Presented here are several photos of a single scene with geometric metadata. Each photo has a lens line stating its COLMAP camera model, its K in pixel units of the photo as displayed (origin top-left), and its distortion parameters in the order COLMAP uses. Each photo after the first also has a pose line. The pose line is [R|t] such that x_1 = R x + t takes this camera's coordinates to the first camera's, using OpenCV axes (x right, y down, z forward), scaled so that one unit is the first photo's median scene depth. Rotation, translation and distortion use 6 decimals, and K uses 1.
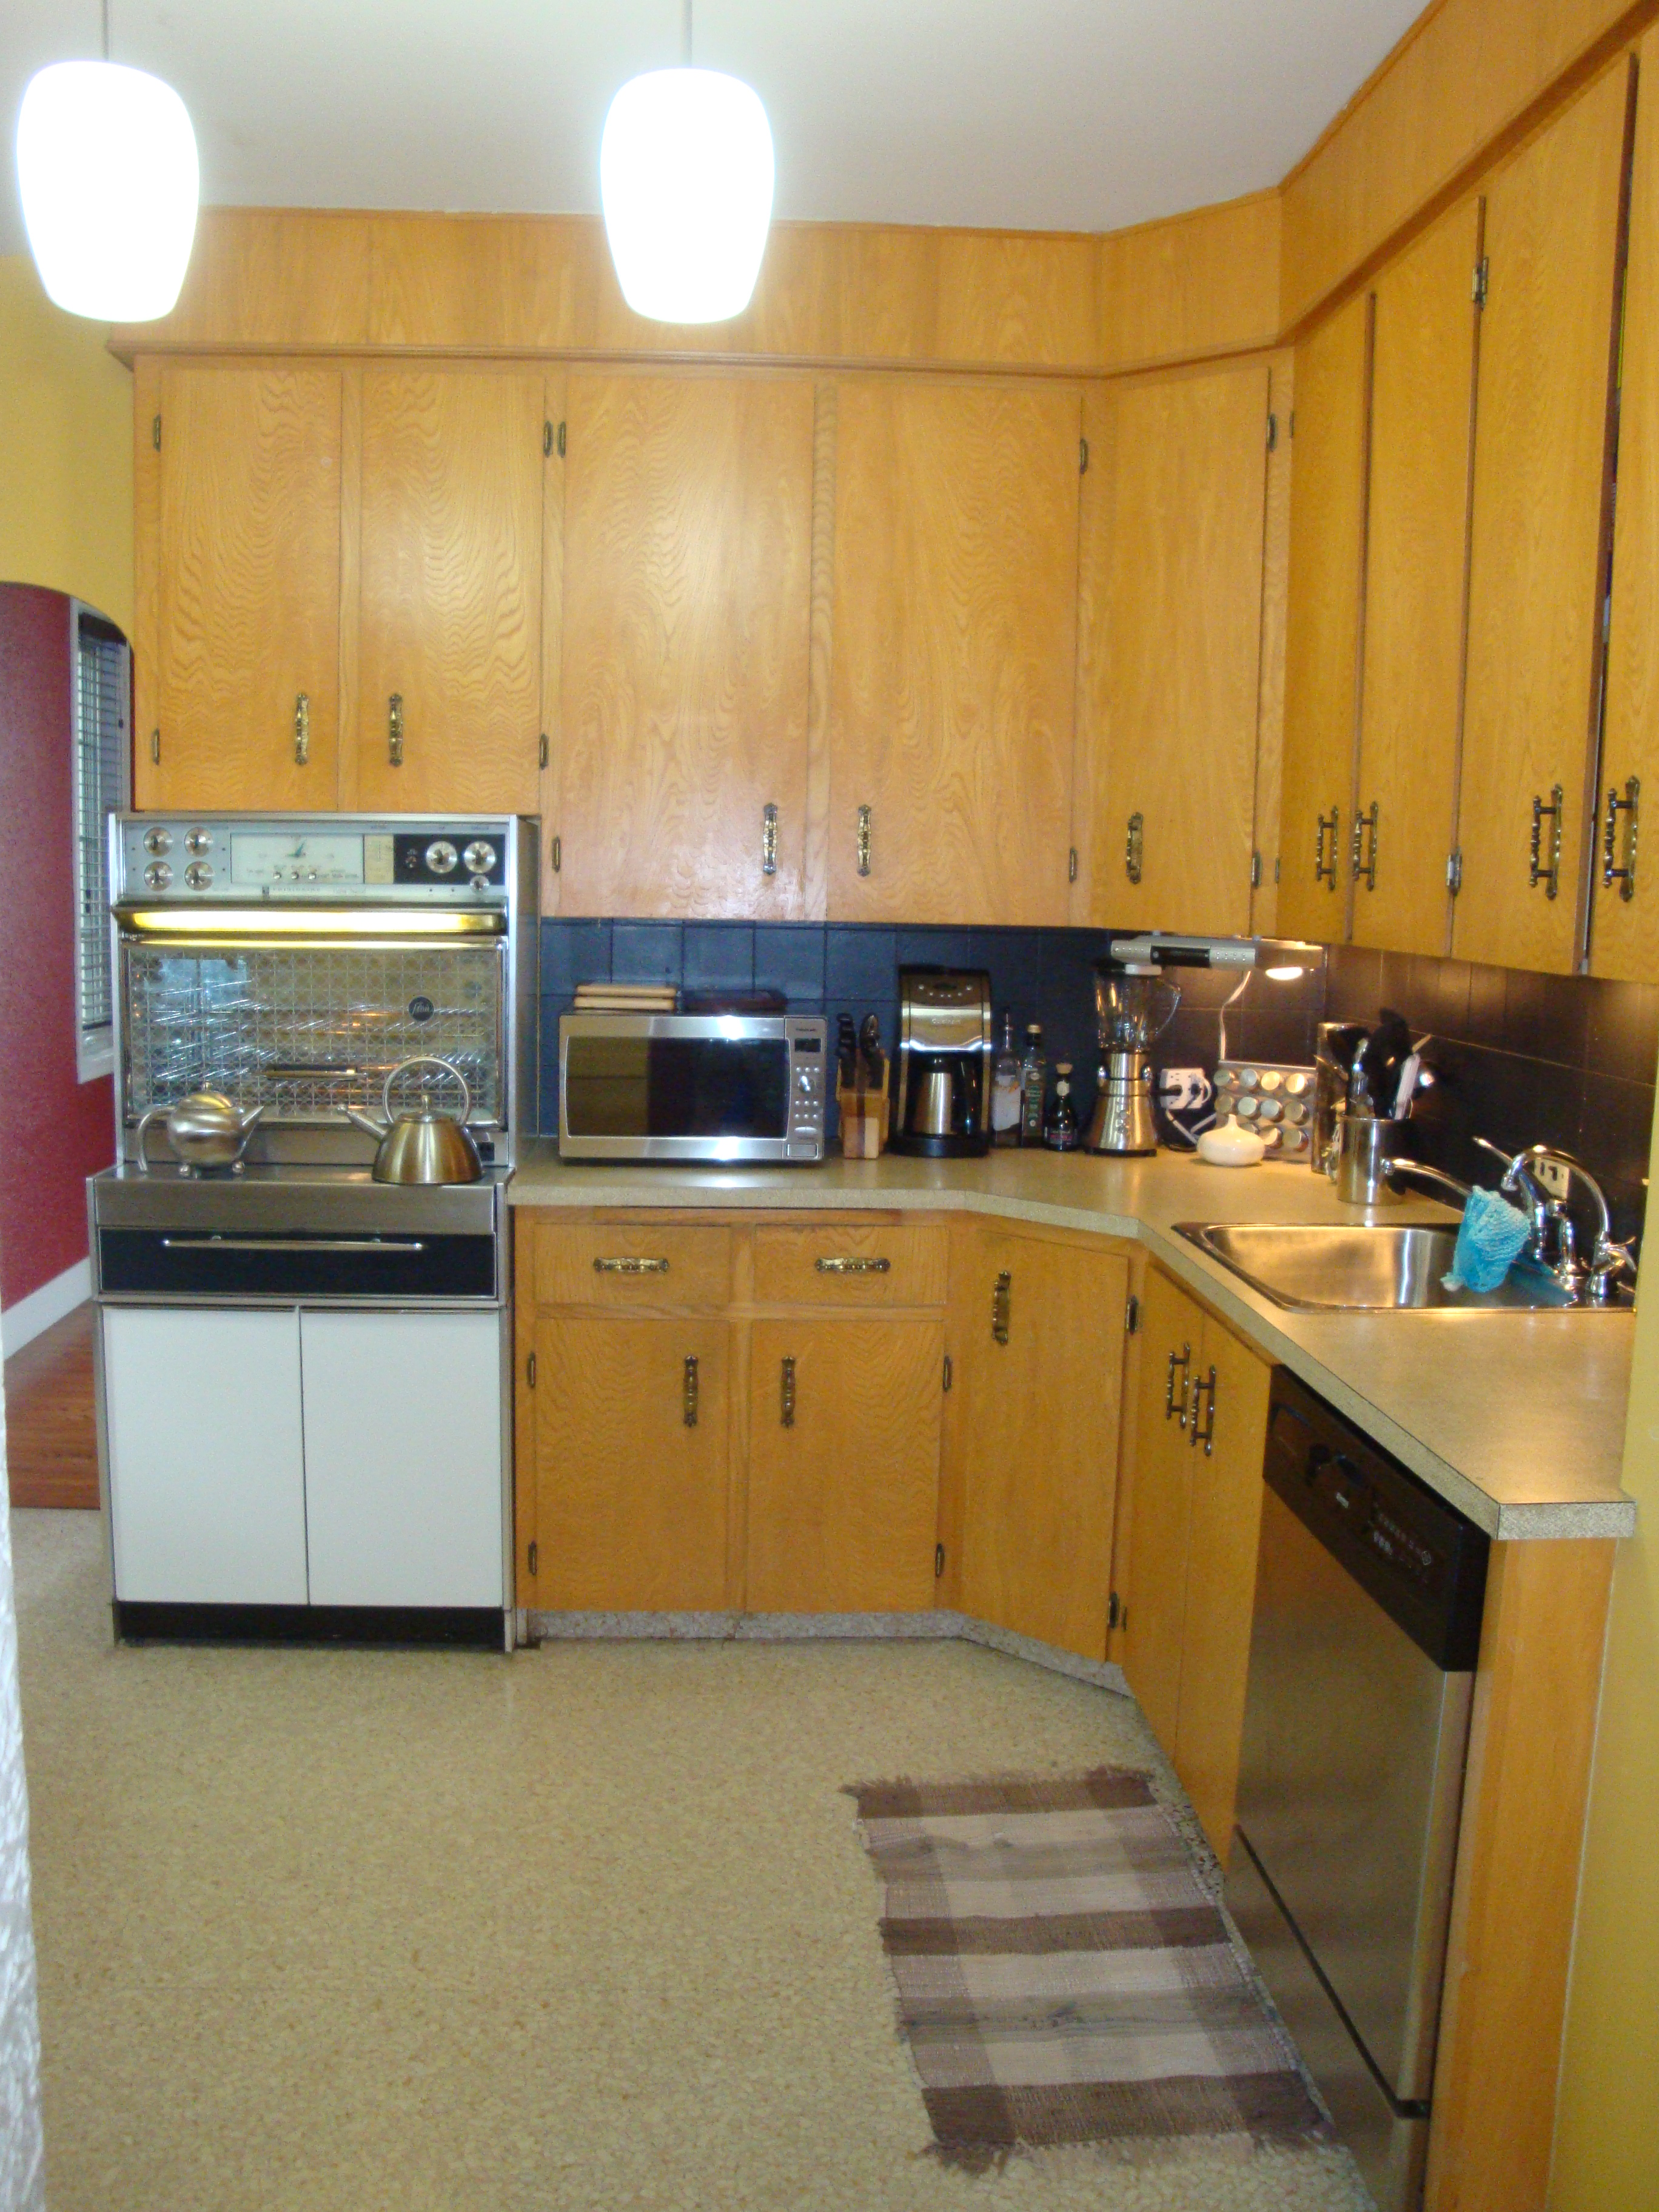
lens RADIAL K [[1851.3, 0, 790.5], [0, 1851.3, 1108.0], [0, 0, 1]] dist [-0.166314, 0.158365]
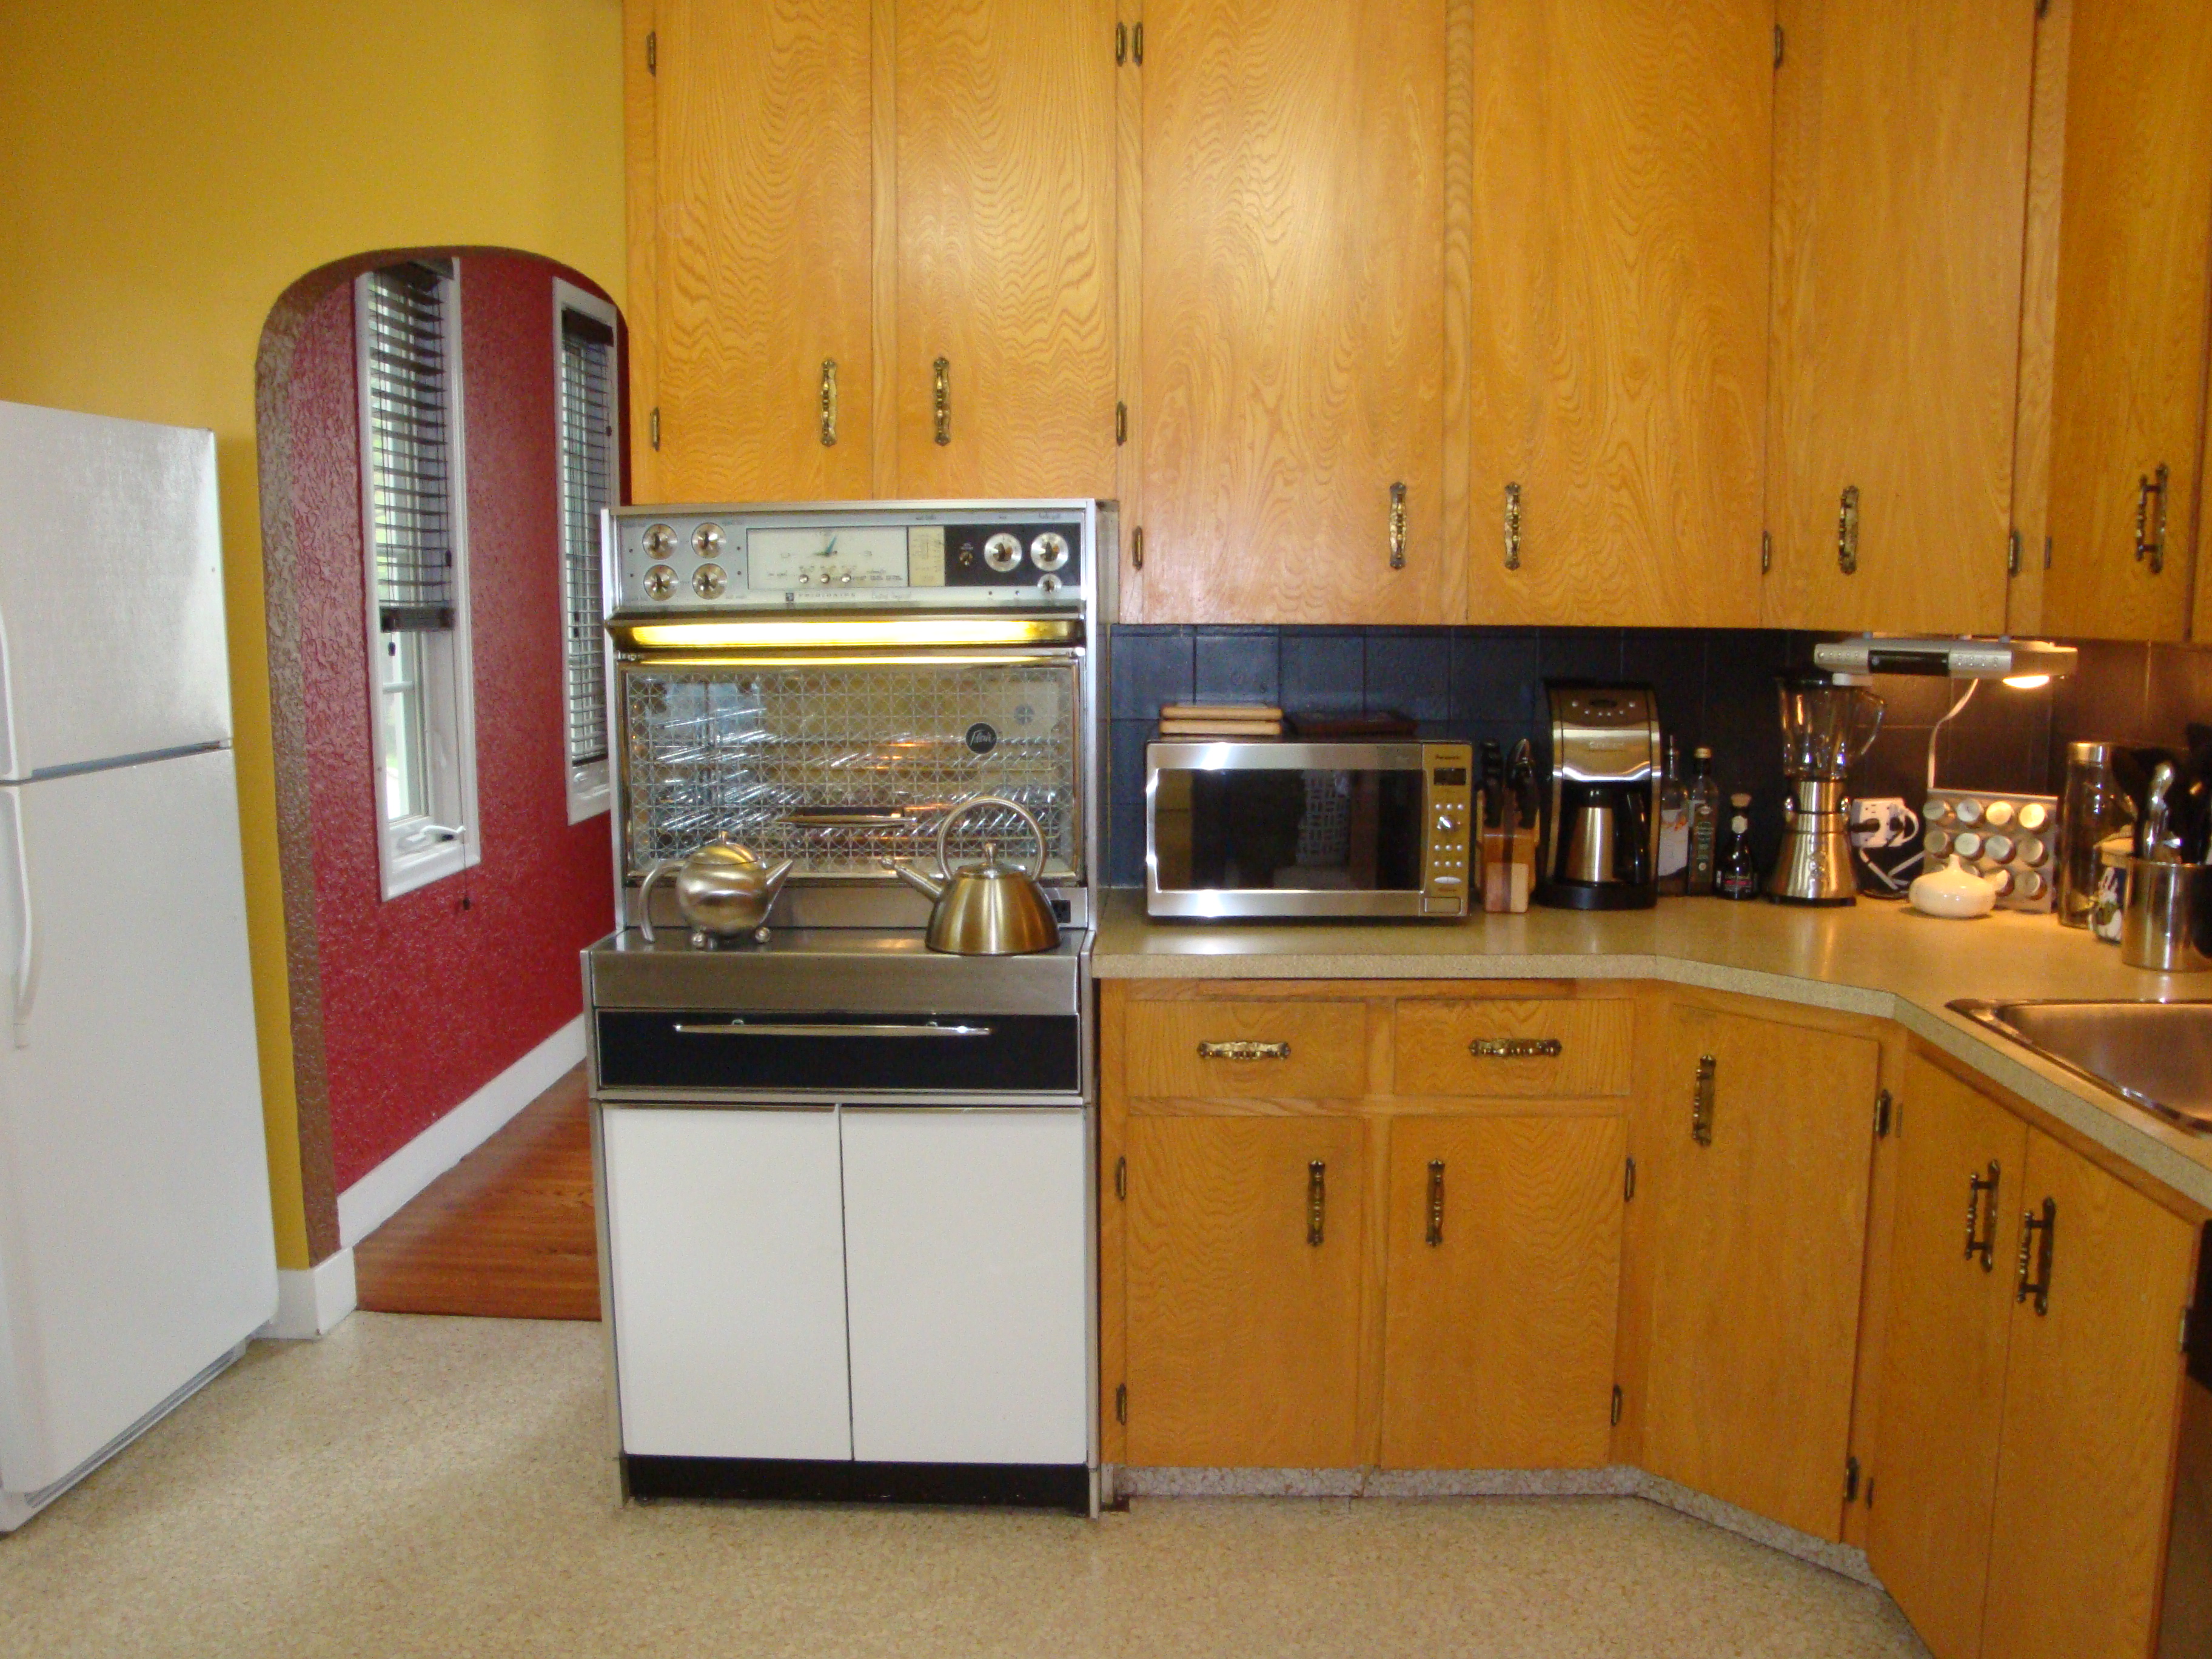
lens RADIAL K [[1849.3, 0, 1120.8], [0, 1849.3, 854.9], [0, 0, 1]] dist [-0.167171, 0.154702]
pose [[0.996675, -0.009806, -0.080883, -0.071997], [0.010850, 0.999863, 0.012477, -0.011392], [0.080750, -0.013313, 0.996645, 0.182450]]
